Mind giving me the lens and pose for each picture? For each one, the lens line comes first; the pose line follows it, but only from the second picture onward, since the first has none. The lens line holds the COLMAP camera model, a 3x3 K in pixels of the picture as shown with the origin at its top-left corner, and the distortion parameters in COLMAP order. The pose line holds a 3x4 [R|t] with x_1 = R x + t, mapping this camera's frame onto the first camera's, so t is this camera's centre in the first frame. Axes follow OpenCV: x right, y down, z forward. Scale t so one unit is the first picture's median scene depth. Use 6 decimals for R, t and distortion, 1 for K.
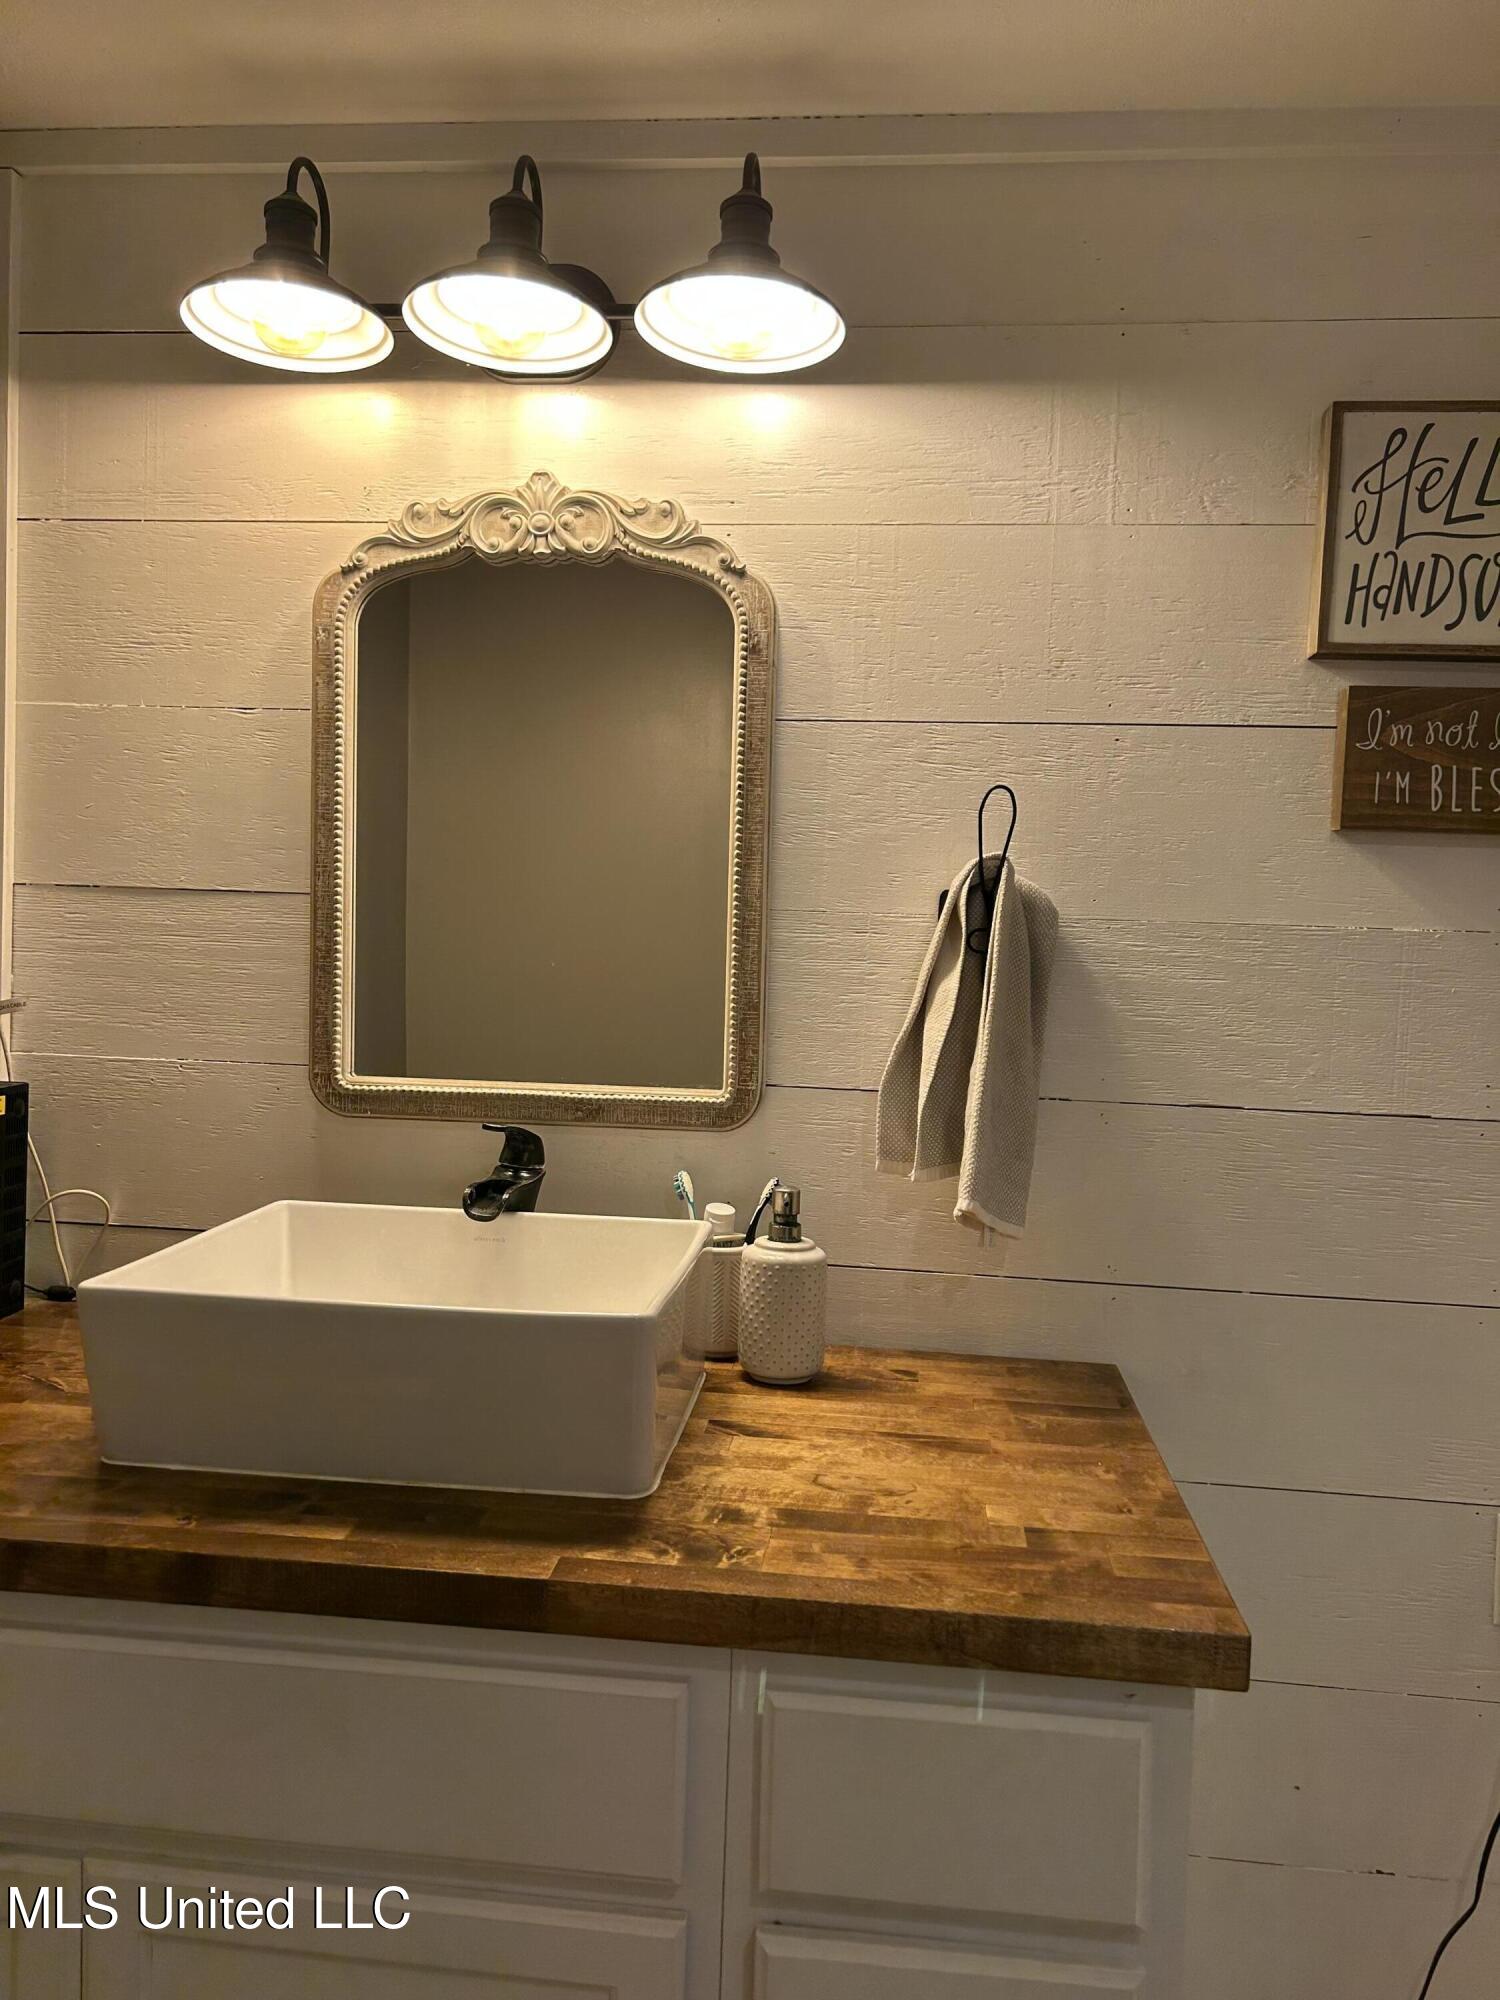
lens RADIAL K [[1510.2, 0, 739.6], [0, 1510.2, 994.4], [0, 0, 1]] dist [0.054809, -0.063512]
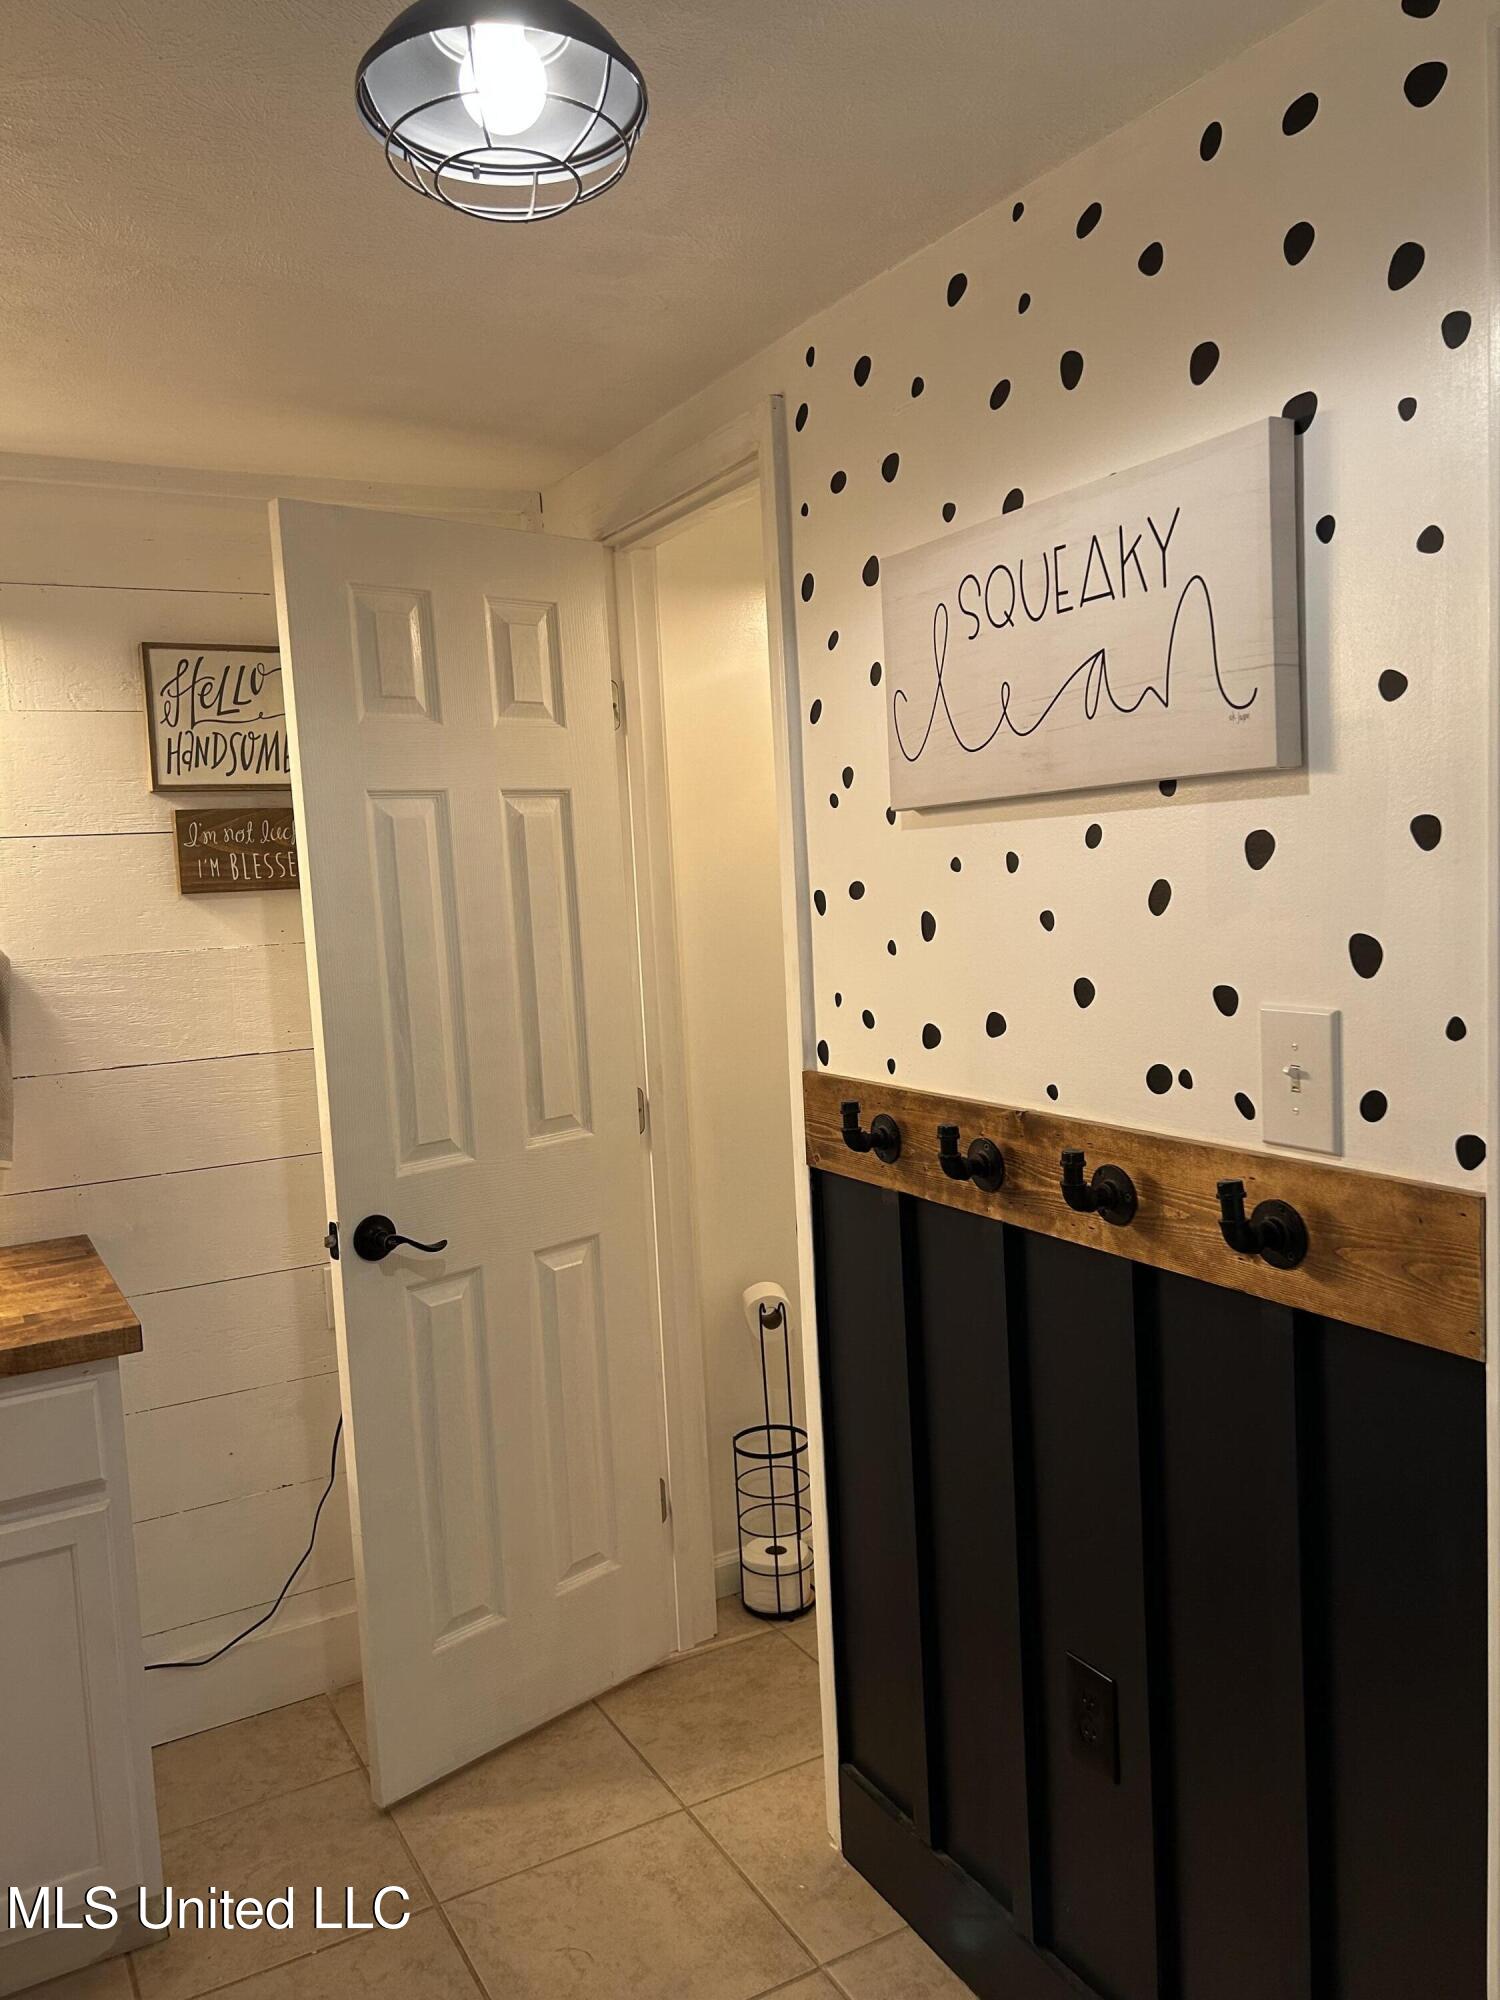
lens RADIAL K [[1510.2, 0, 735.3], [0, 1510.2, 994.8], [0, 0, 1]] dist [0.054809, -0.063512]
pose [[0.811215, -0.128216, 0.570518, -0.087094], [0.100782, 0.991721, 0.079574, -0.070424], [-0.575997, -0.007054, 0.817421, -0.749045]]
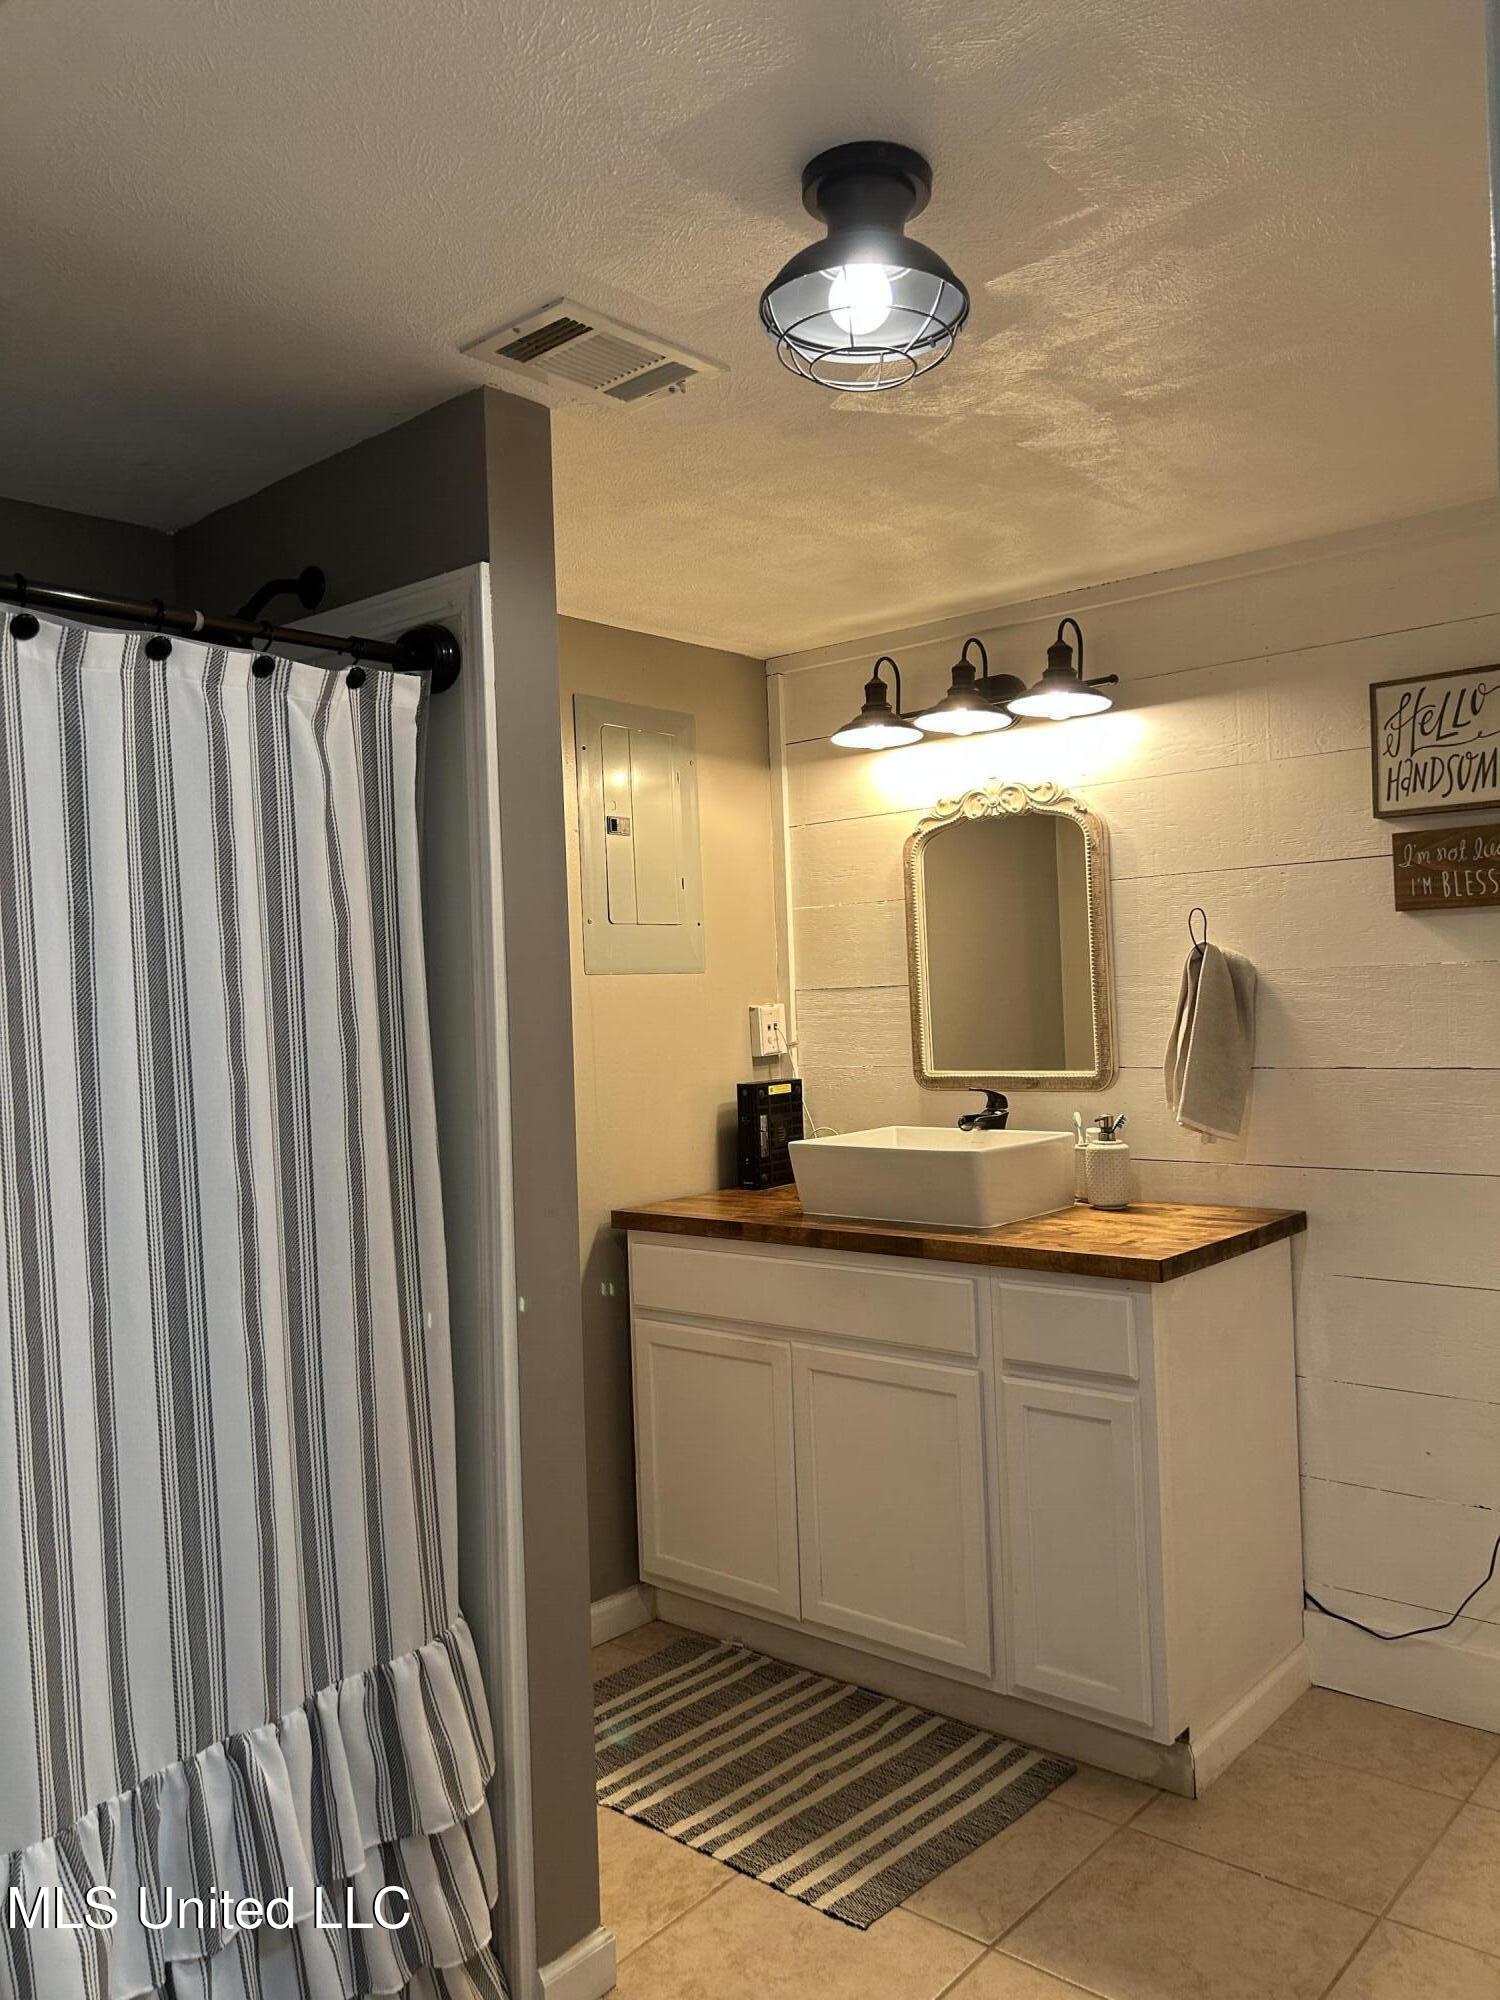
lens RADIAL K [[1510.2, 0, 743.6], [0, 1510.2, 1003.7], [0, 0, 1]] dist [0.054809, -0.063512]
pose [[0.823193, -0.064748, -0.564057, 0.779806], [0.046076, 0.997818, -0.047295, 0.052121], [0.565889, 0.012943, 0.824380, -0.950940]]
